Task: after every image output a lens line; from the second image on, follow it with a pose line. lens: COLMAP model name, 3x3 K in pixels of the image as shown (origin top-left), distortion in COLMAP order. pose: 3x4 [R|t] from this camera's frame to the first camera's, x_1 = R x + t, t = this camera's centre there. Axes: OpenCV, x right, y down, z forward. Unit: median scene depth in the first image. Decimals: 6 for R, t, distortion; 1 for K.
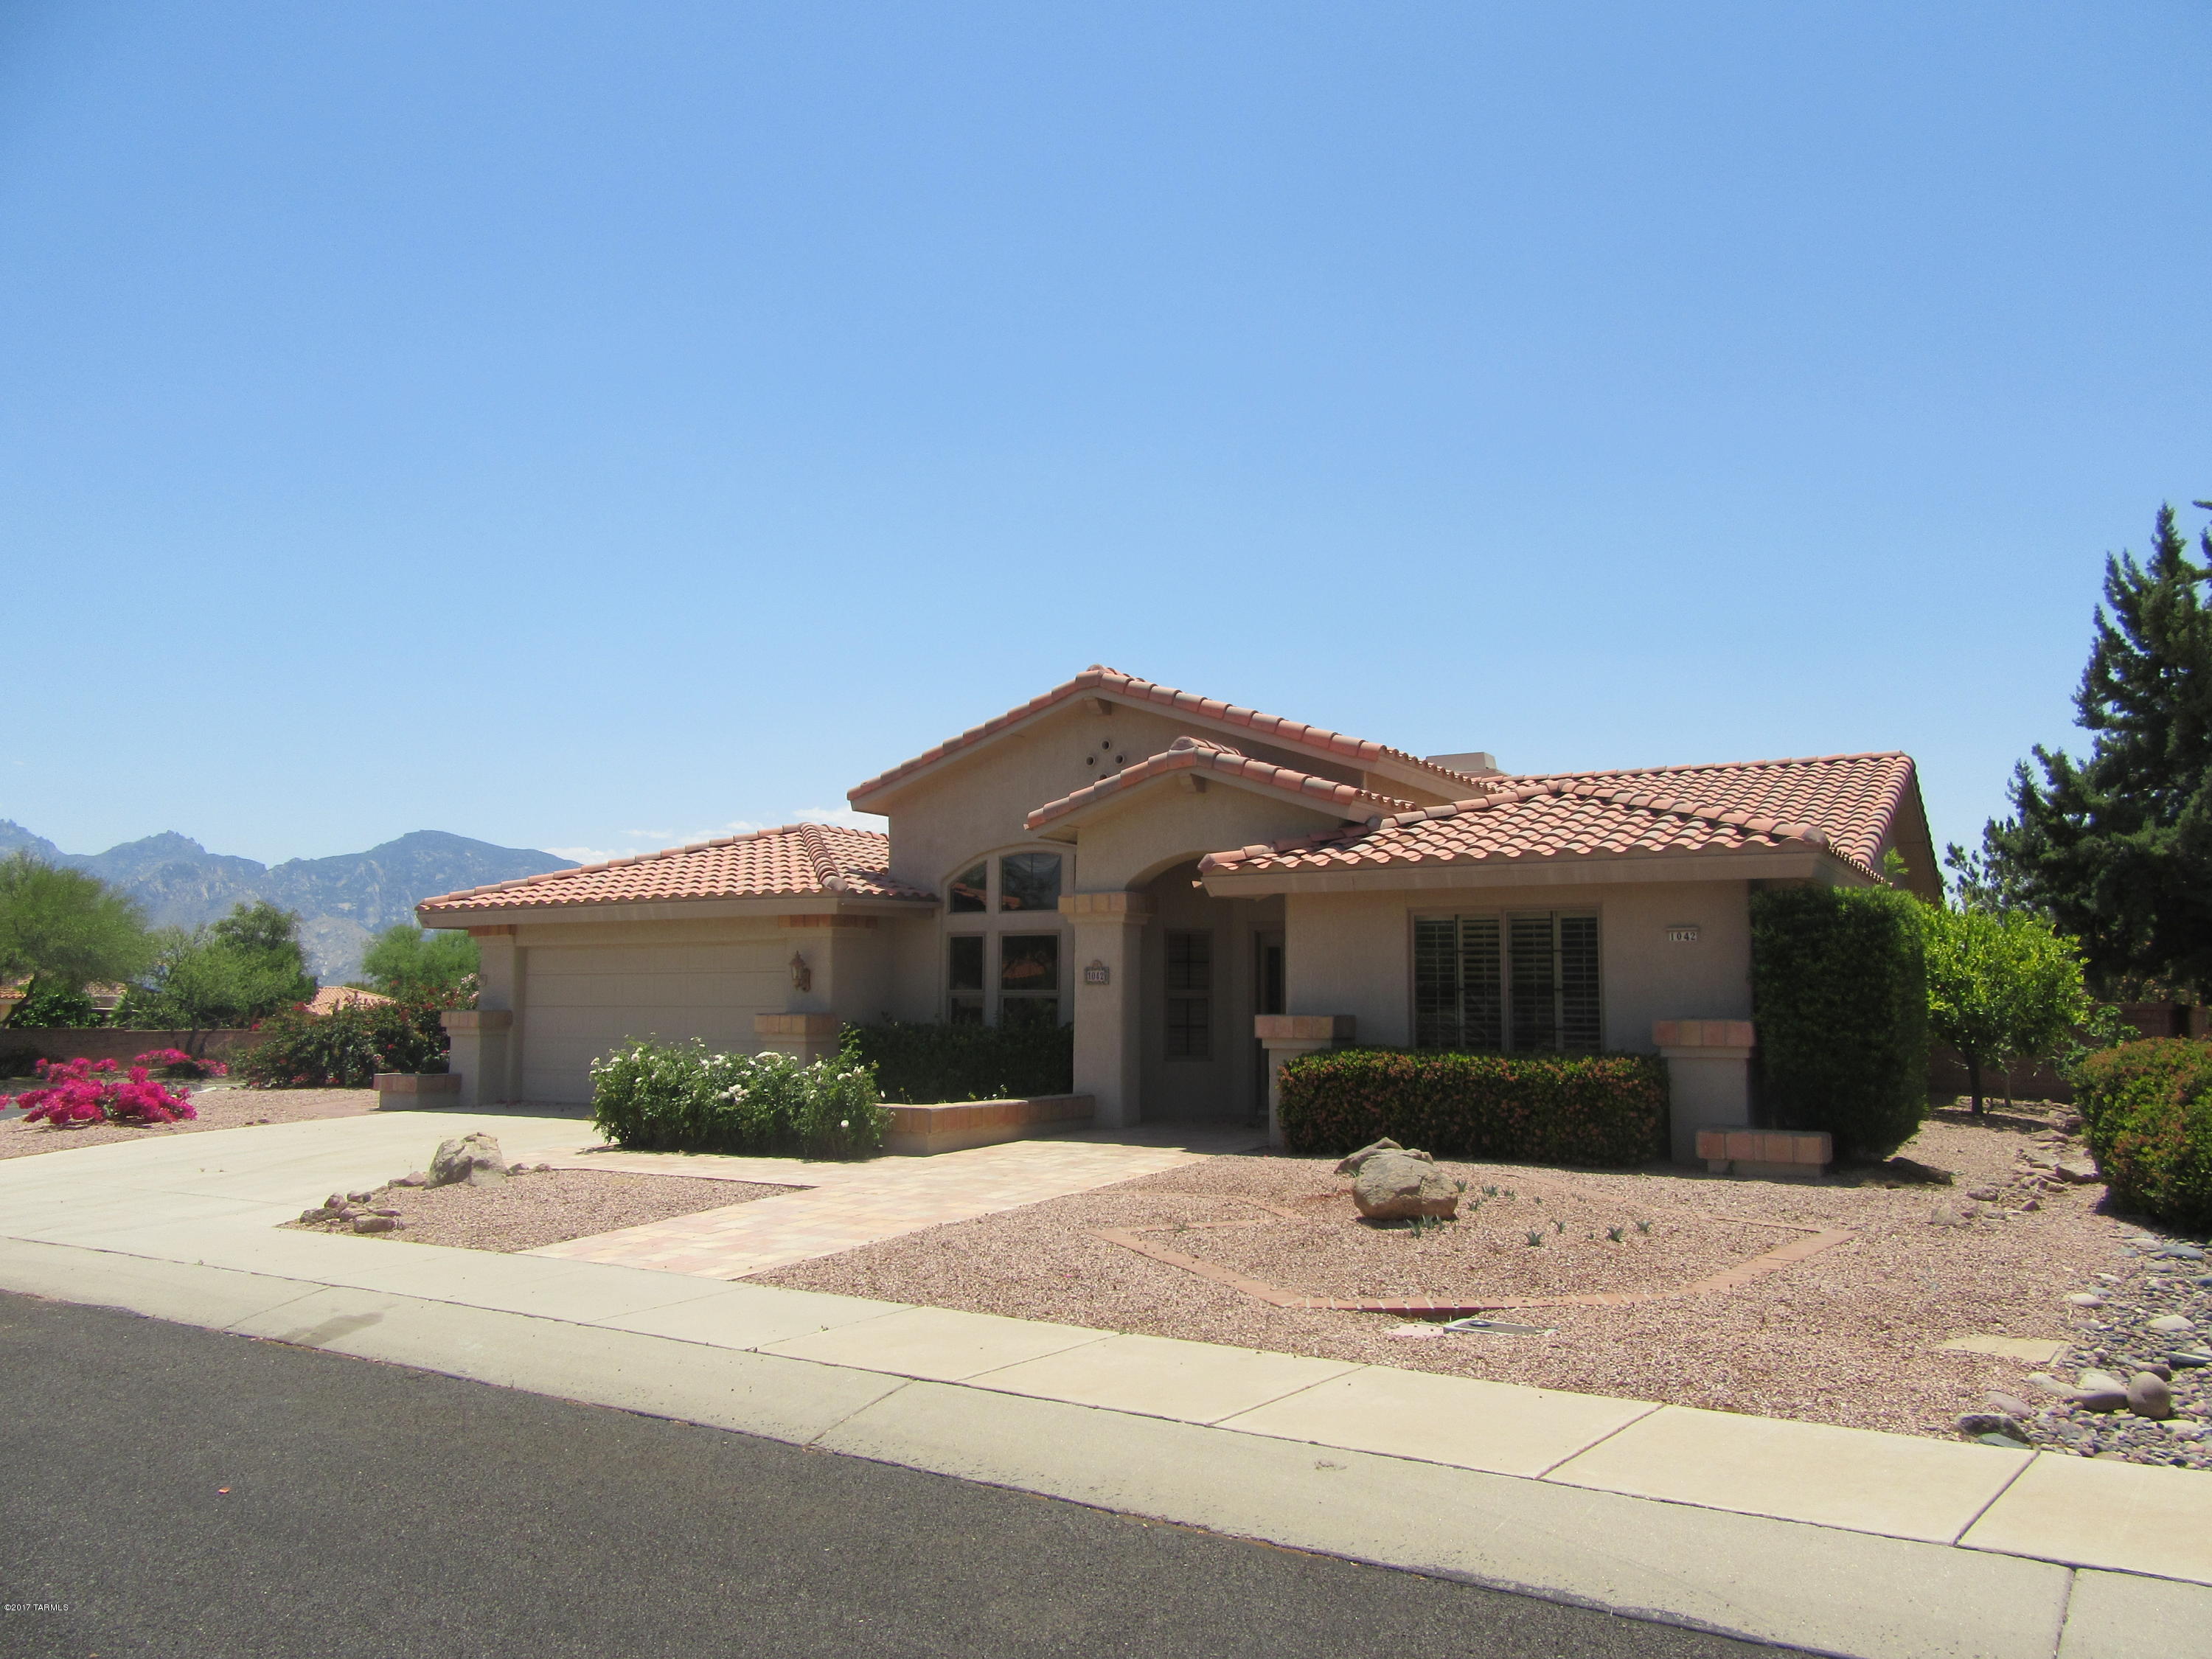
lens RADIAL K [[1677.1, 0, 1106.0], [0, 1677.1, 829.5], [0, 0, 1]] dist [0.006803, -0.009621]
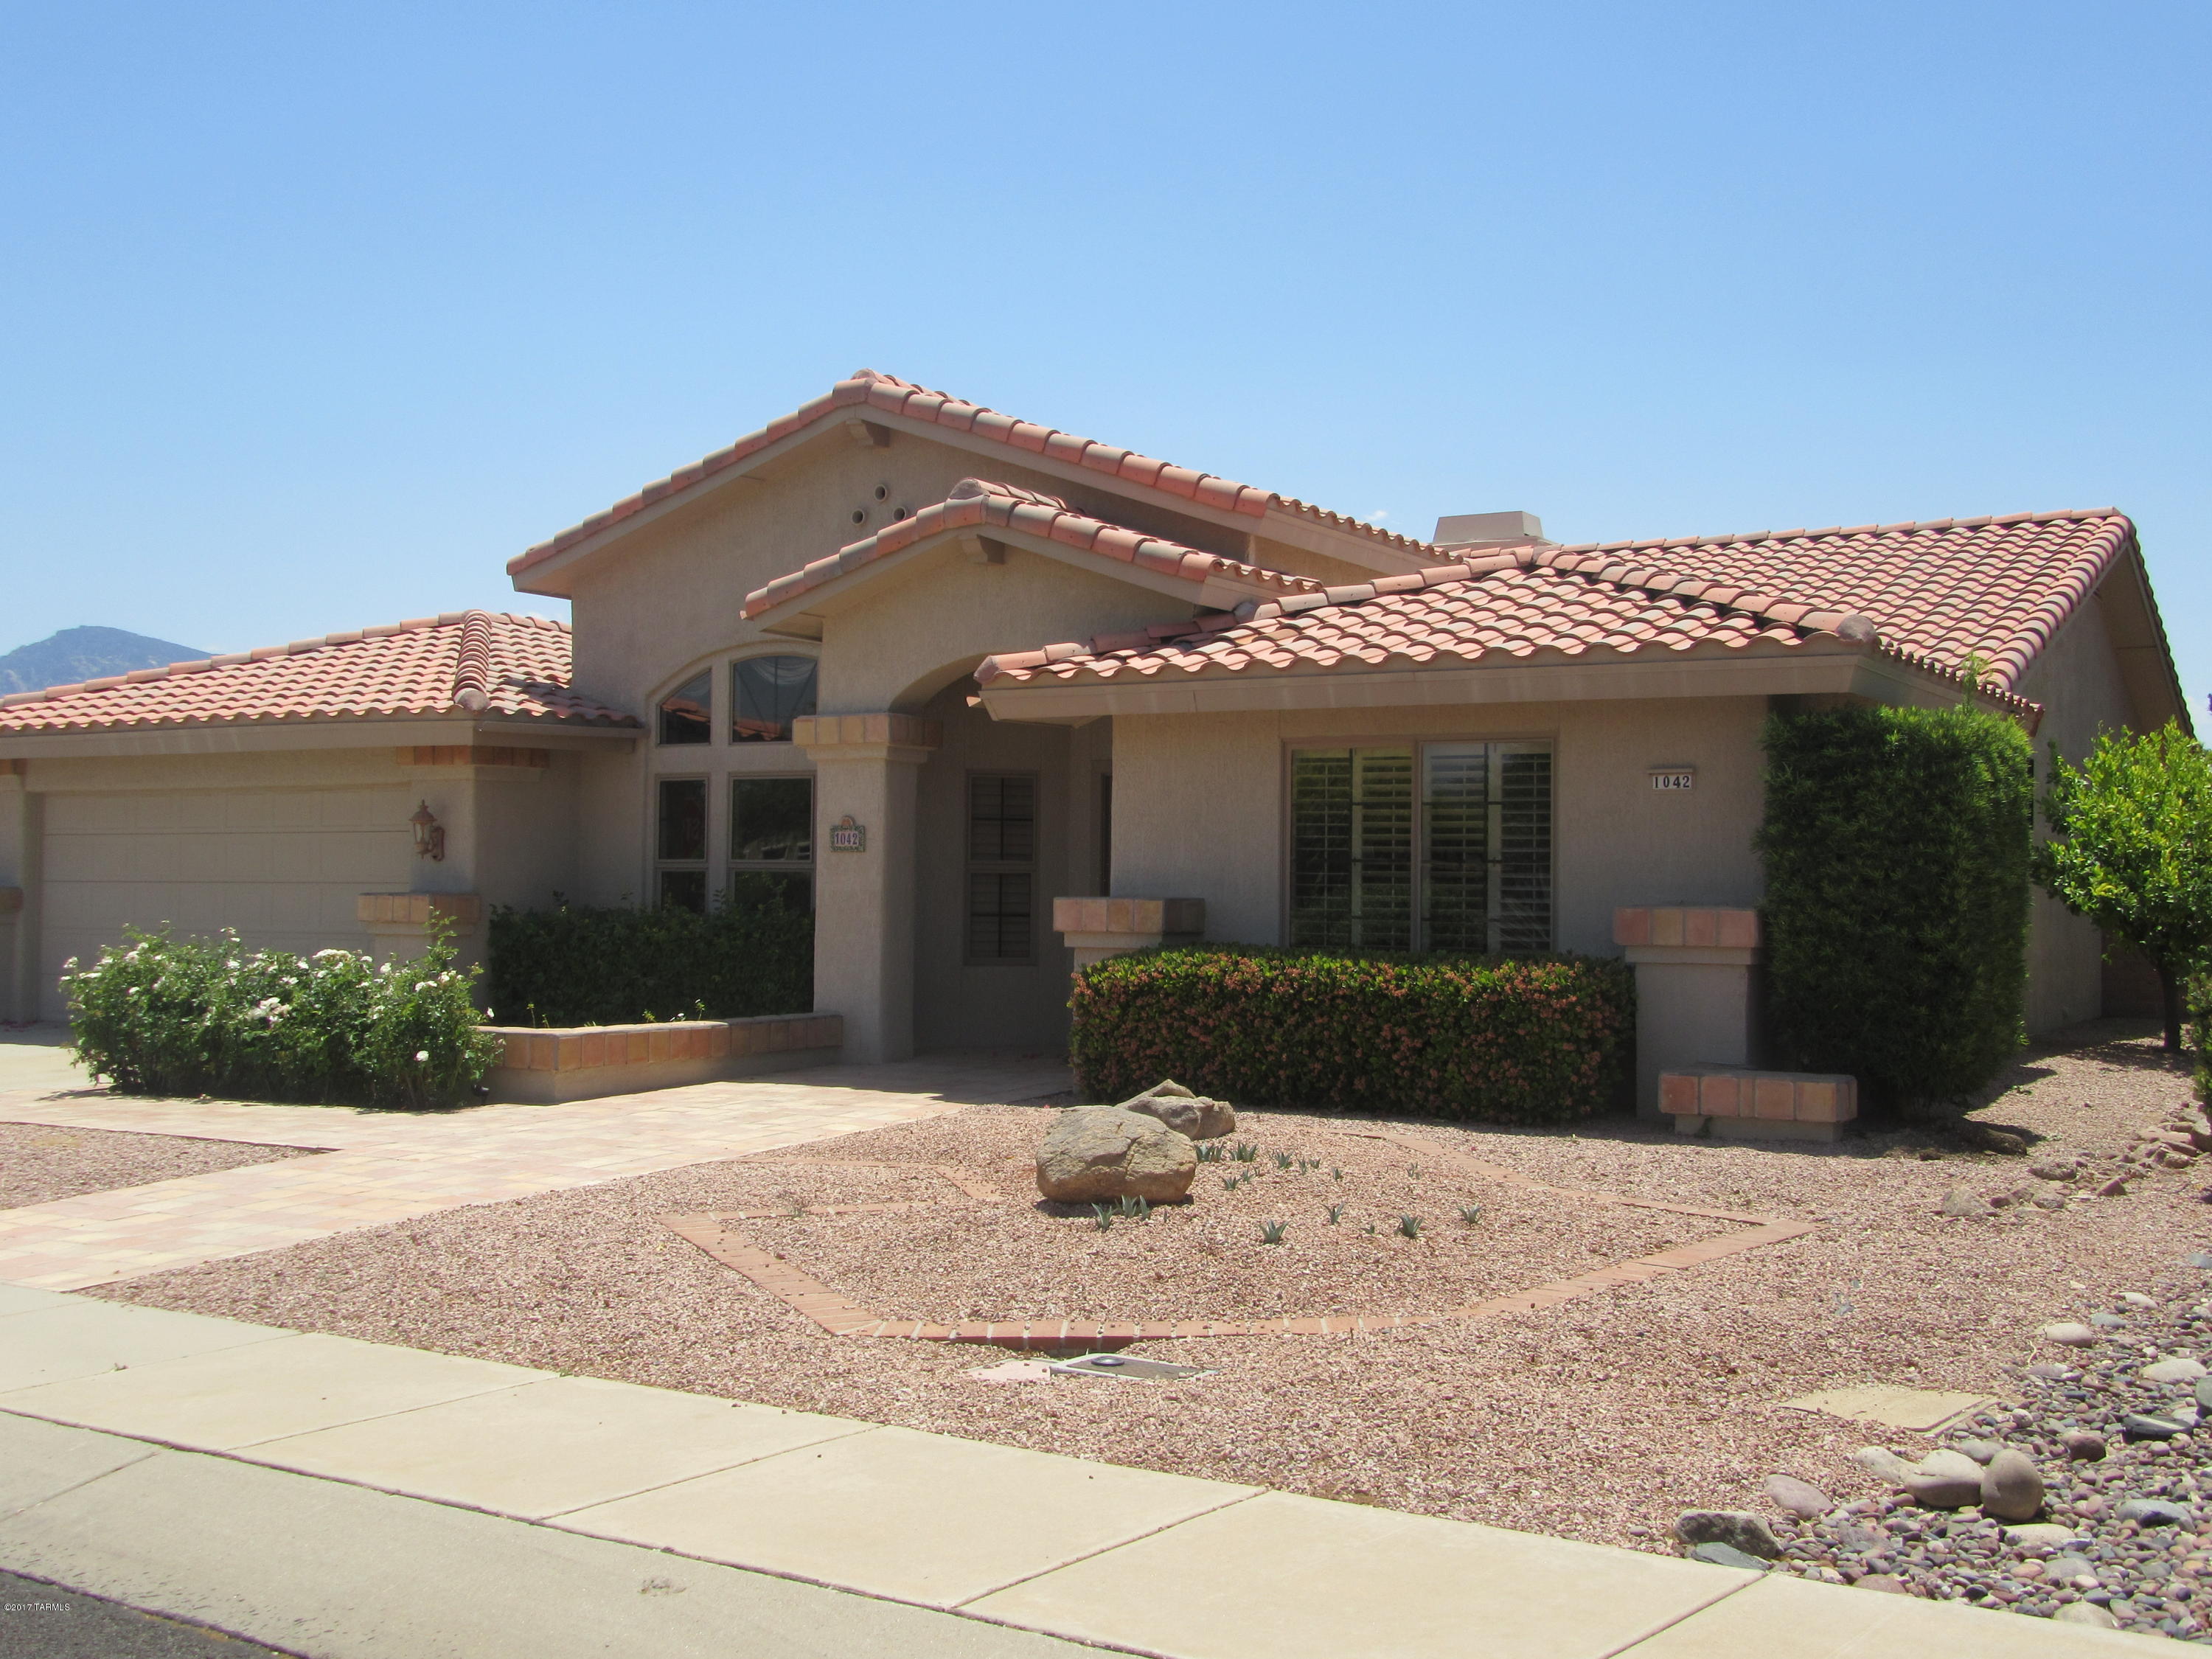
lens RADIAL K [[2439.3, 0, 1106.0], [0, 2439.3, 829.5], [0, 0, 1]] dist [0.036167, 0.039102]
pose [[0.999989, 0.004698, -0.000453, 0.111360], [-0.004646, 0.996752, 0.080402, 0.005341], [0.000829, -0.080399, 0.996762, 0.033256]]
